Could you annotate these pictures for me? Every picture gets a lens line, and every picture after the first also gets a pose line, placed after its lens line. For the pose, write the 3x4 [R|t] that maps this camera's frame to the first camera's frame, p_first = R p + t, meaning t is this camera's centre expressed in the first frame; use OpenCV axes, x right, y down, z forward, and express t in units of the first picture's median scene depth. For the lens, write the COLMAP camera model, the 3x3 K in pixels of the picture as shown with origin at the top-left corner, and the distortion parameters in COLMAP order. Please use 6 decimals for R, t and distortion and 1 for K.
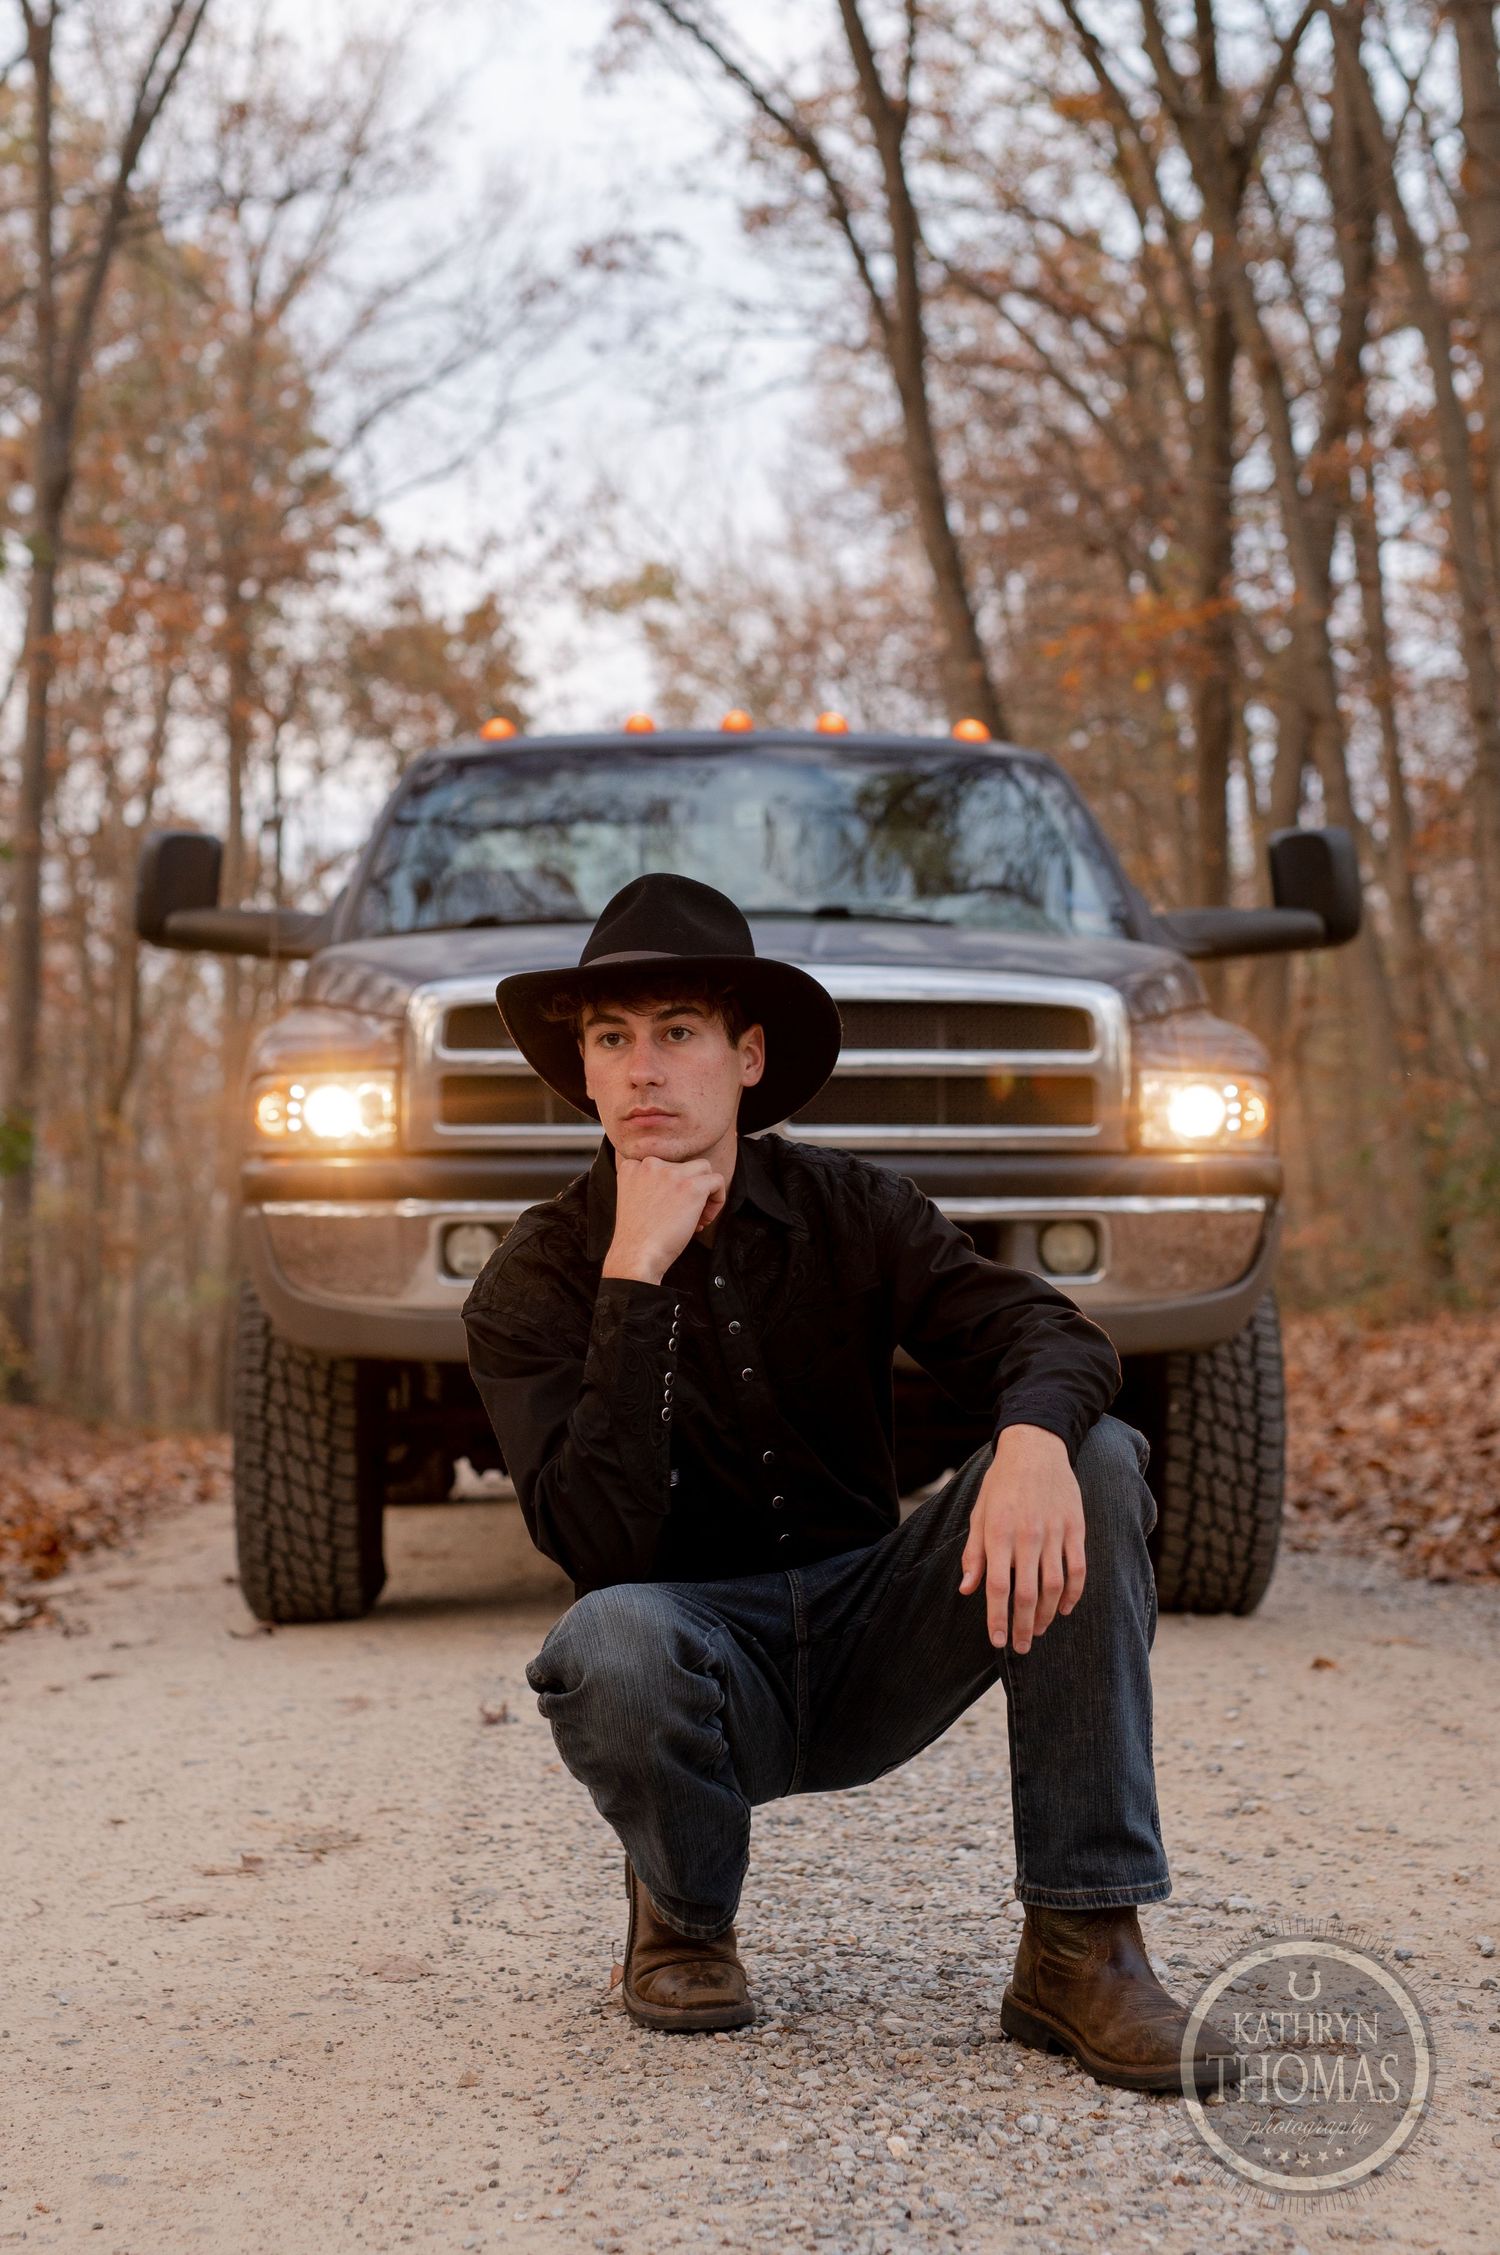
lens RADIAL K [[4063.2, 0, 672.3], [0, 4063.2, 1123.3], [0, 0, 1]] dist [-0.006027, 0.025451]
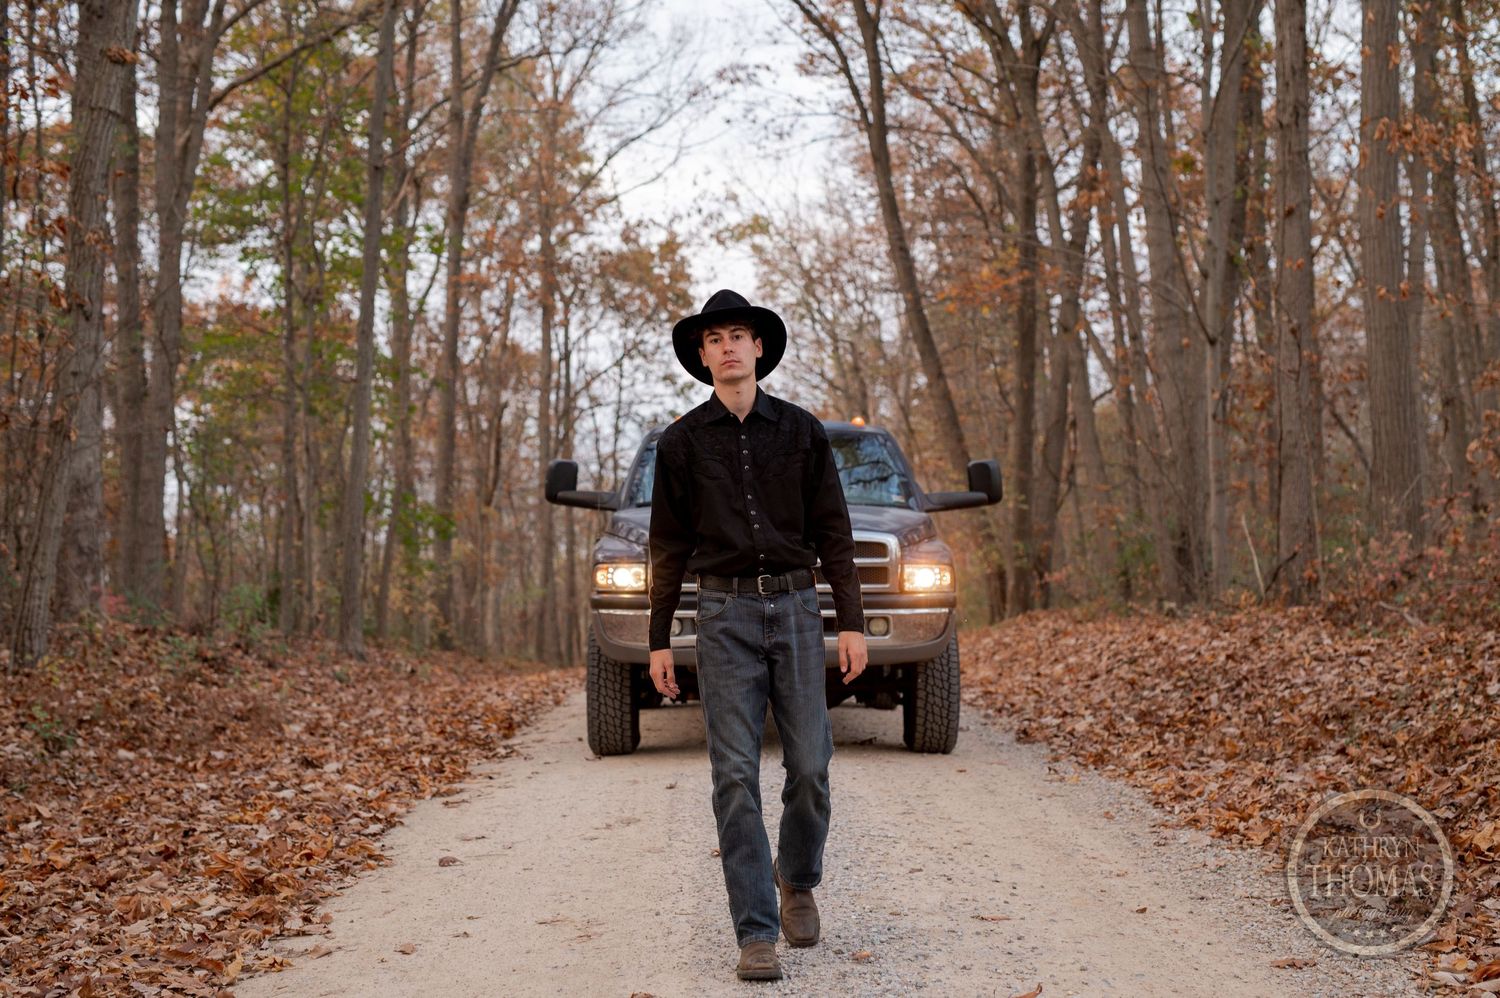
lens RADIAL K [[2142.4, 0, 755.7], [0, 2142.4, 522.5], [0, 0, 1]] dist [-0.002138, 0.019333]
pose [[0.999979, 0.002293, -0.006010, 0.011930], [-0.002210, 0.999904, 0.013697, -0.039214], [0.006041, -0.013684, 0.999888, -0.321276]]
